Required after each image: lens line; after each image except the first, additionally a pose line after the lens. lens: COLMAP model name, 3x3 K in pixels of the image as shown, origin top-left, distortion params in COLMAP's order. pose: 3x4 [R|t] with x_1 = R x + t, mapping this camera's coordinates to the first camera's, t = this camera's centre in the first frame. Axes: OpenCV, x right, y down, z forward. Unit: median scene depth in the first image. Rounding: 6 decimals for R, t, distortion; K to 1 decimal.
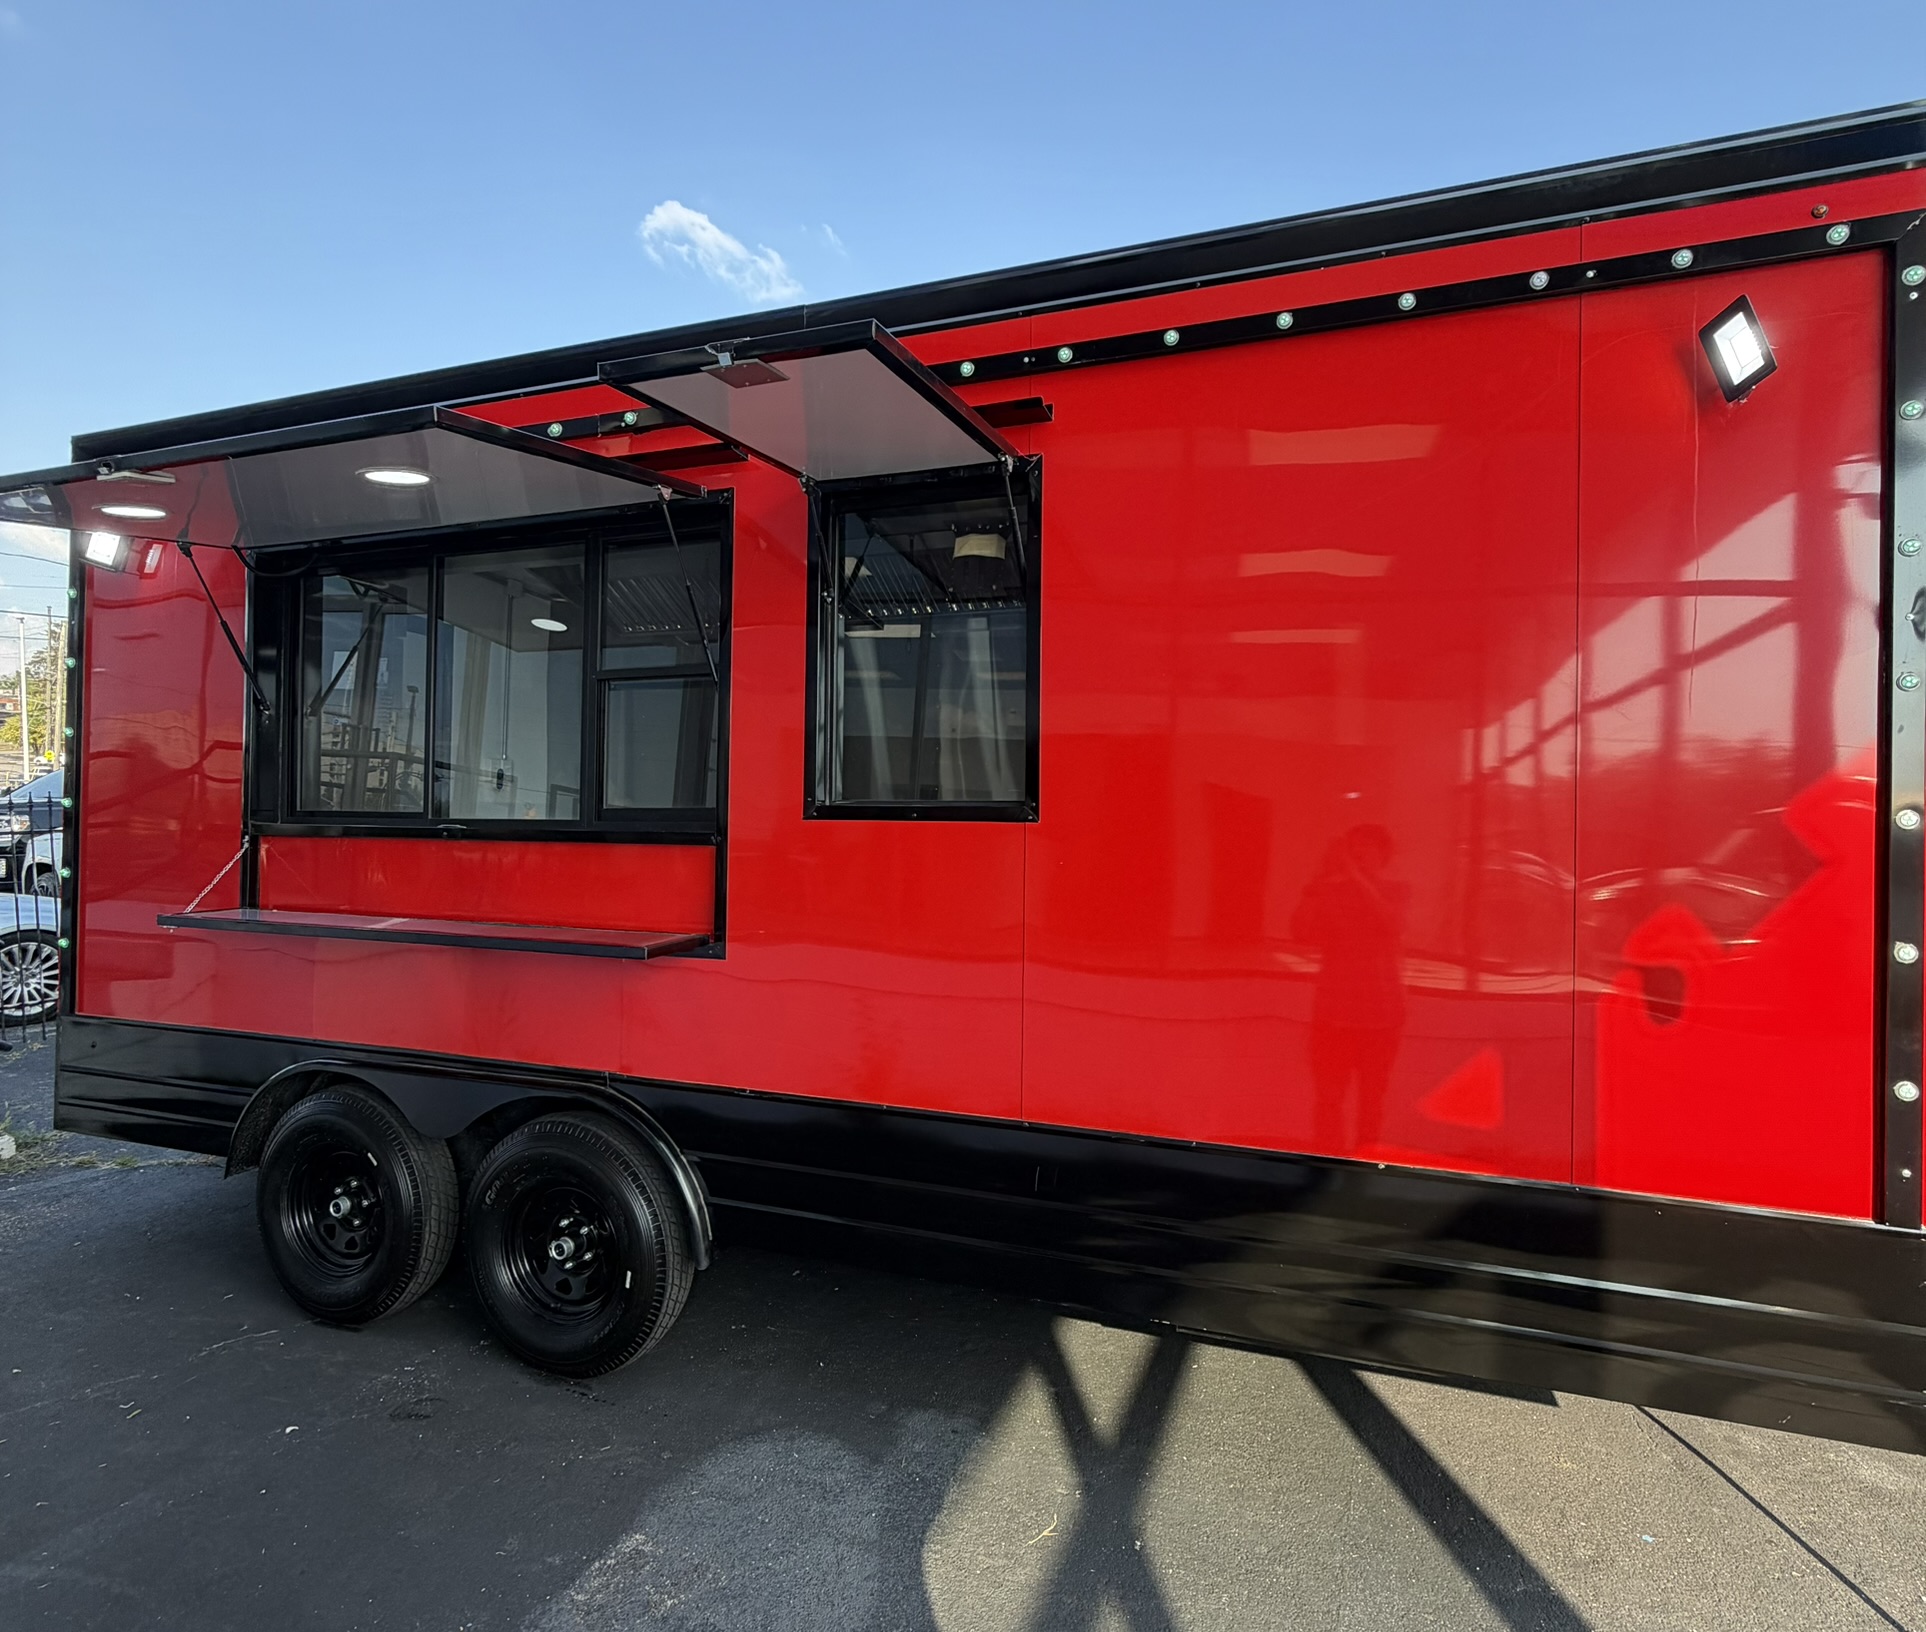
lens RADIAL K [[857.3, 0, 967.7], [0, 857.3, 822.2], [0, 0, 1]] dist [0.010240, 0.000538]
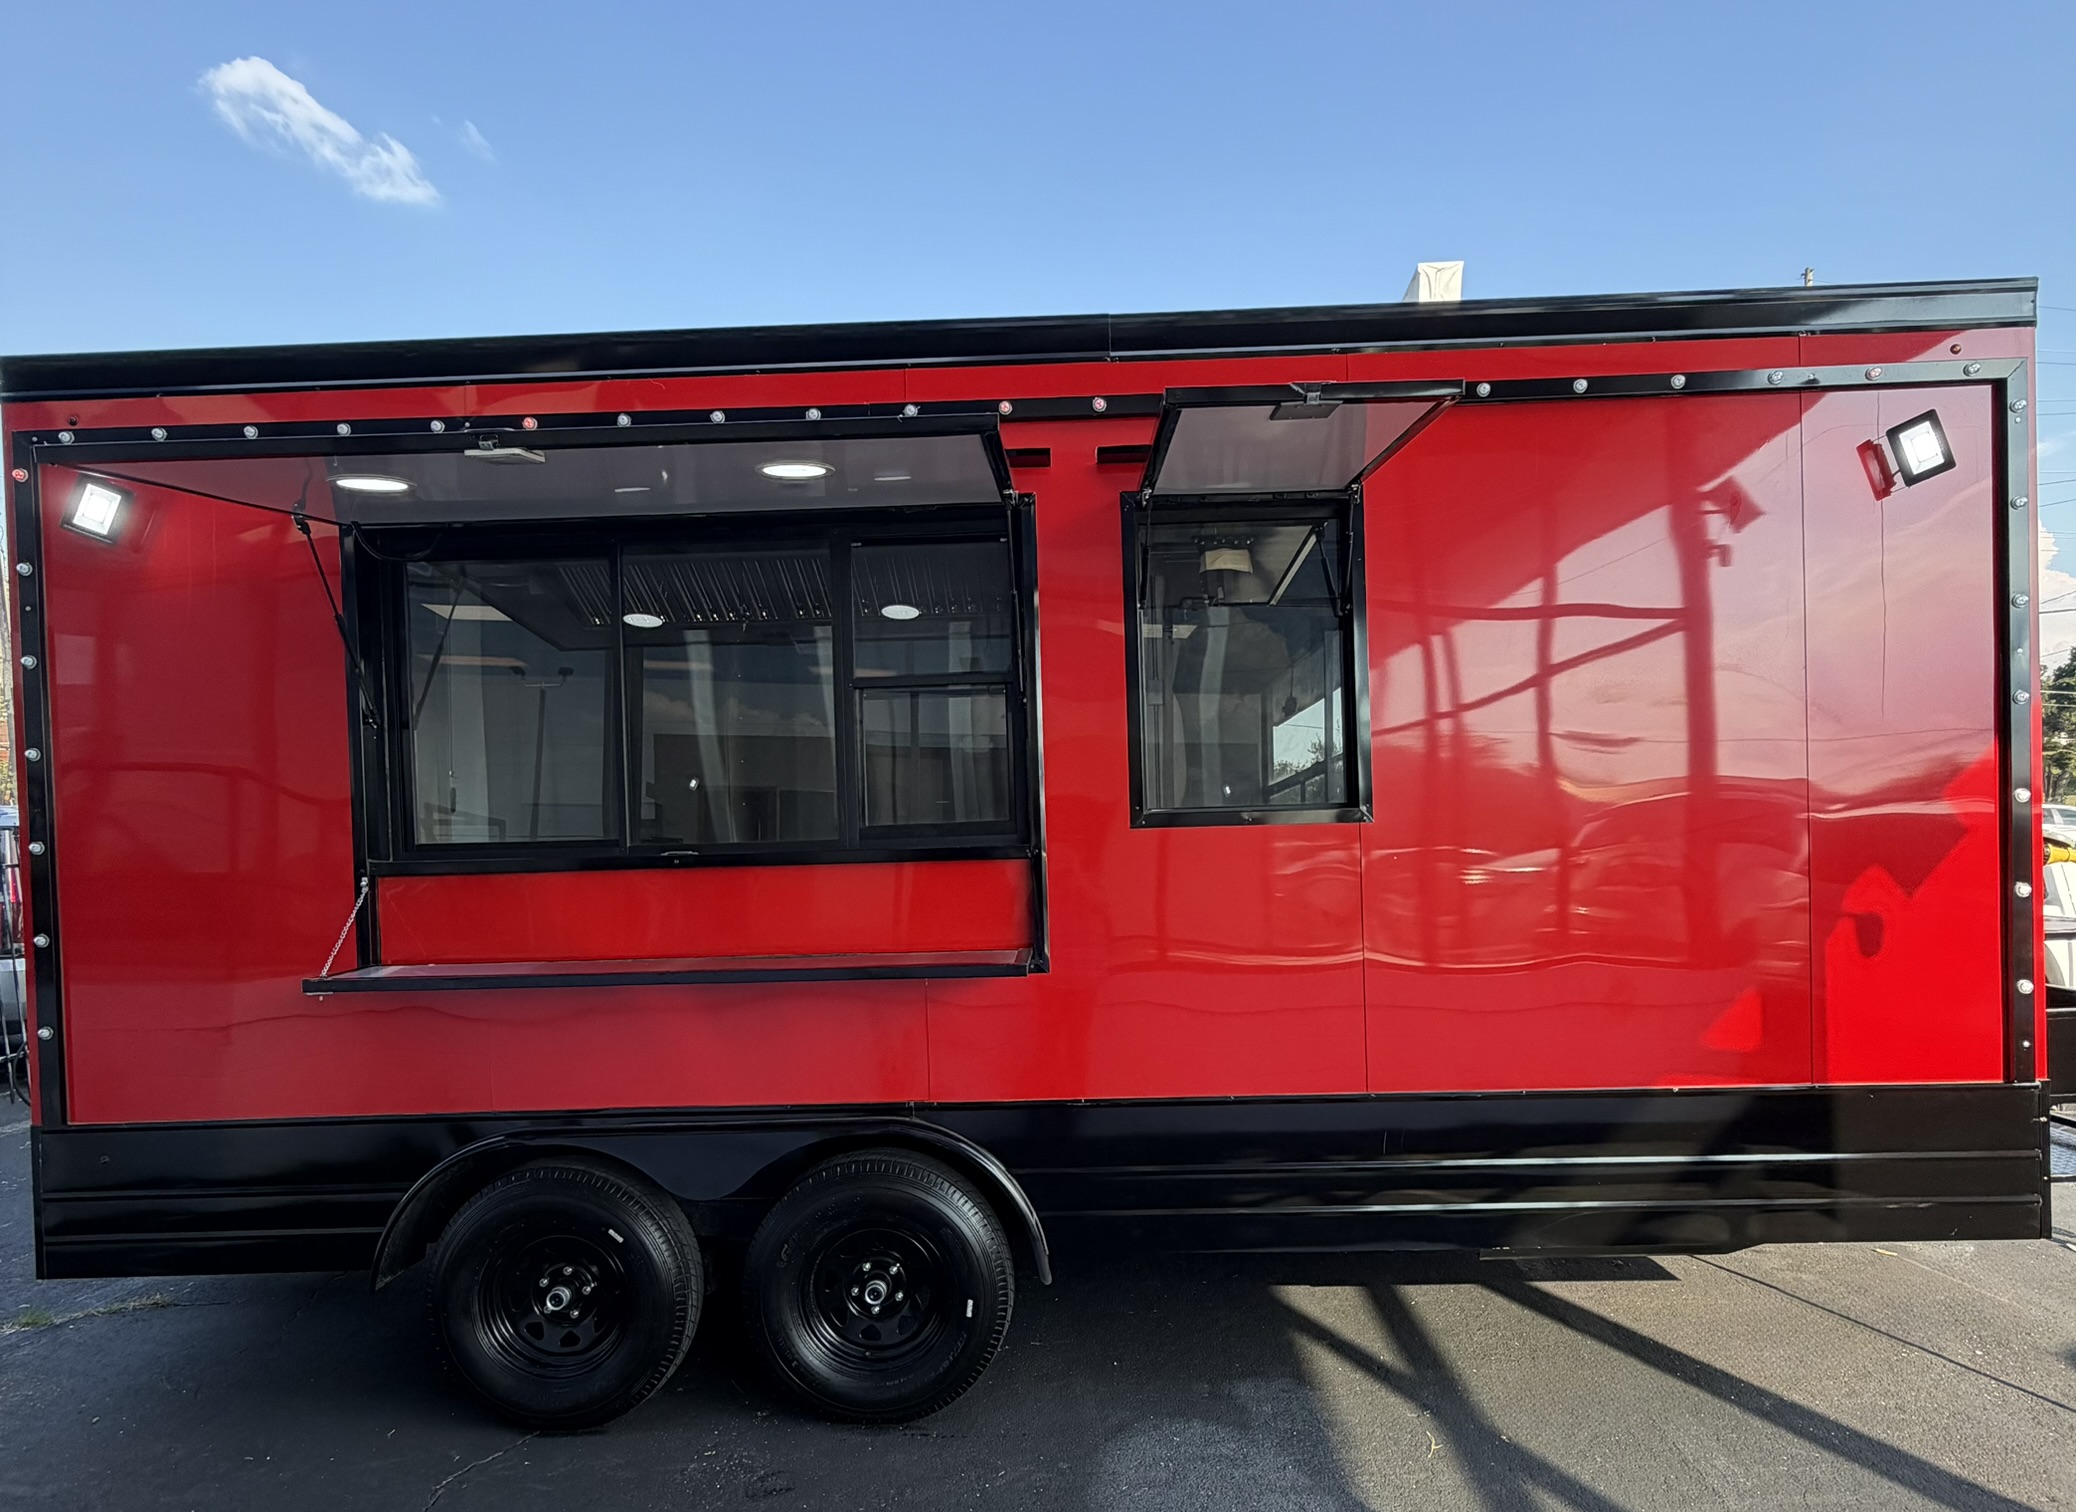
lens RADIAL K [[924.0, 0, 962.0], [0, 924.0, 848.3], [0, 0, 1]] dist [0.010778, 0.000308]
pose [[0.961716, -0.044407, 0.270426, -0.614164], [0.039279, 0.998932, 0.024347, -0.013338], [-0.271218, -0.012792, 0.962433, 0.000999]]
